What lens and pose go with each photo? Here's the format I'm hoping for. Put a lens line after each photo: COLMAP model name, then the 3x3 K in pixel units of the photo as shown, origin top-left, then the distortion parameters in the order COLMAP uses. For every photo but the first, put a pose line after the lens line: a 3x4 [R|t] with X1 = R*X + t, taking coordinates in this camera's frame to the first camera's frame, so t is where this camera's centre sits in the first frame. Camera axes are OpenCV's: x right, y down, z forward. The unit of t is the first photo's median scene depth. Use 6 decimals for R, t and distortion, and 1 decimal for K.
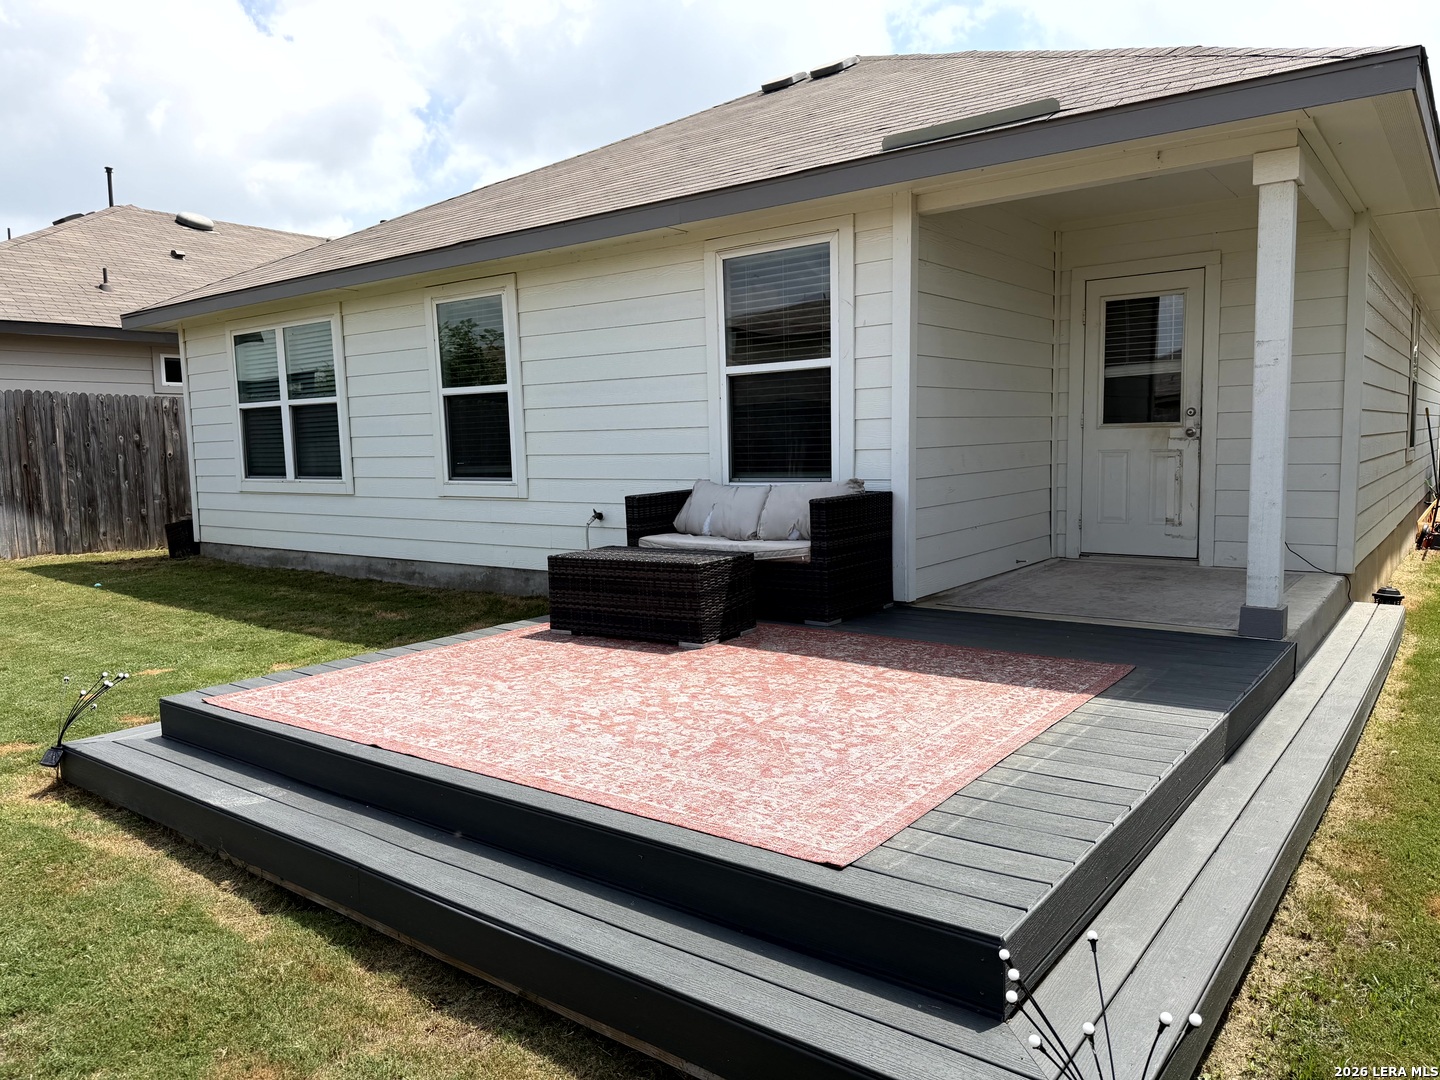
lens RADIAL K [[1011.8, 0, 720.7], [0, 1011.8, 542.4], [0, 0, 1]] dist [0.117429, -0.117054]
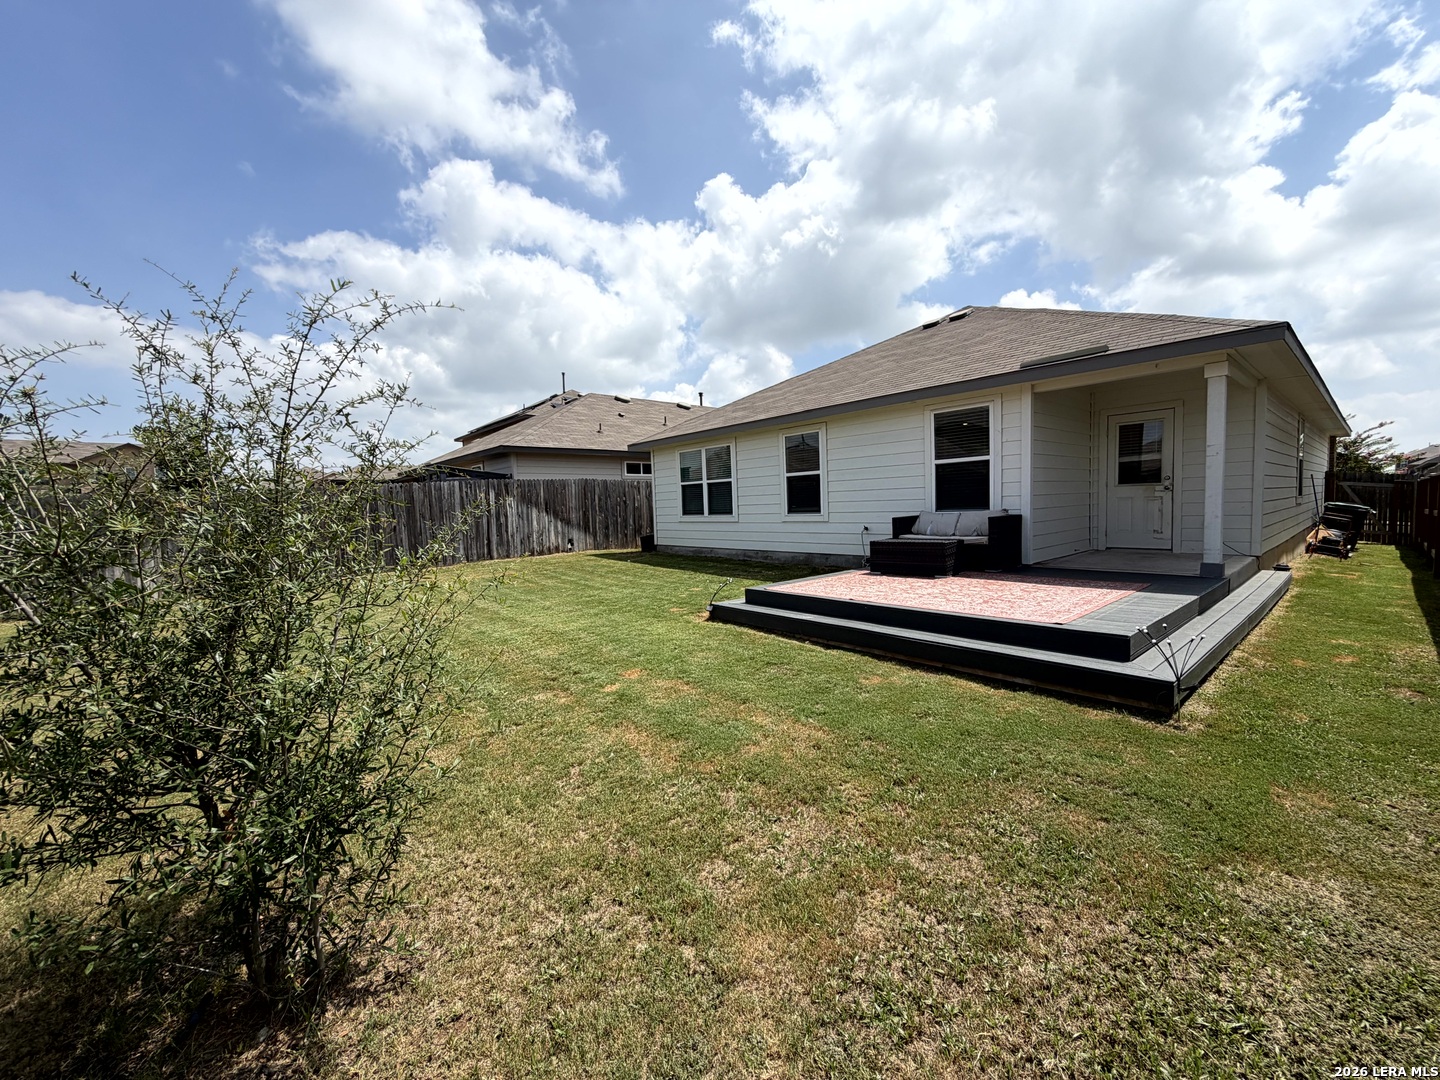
lens RADIAL K [[583.3, 0, 725.3], [0, 583.3, 542.4], [0, 0, 1]] dist [0.033560, 0.000039]
pose [[0.982267, 0.004514, -0.187432, -0.177242], [-0.010020, 0.999545, -0.028443, 0.042210], [0.187218, 0.029816, 0.981866, -0.306599]]
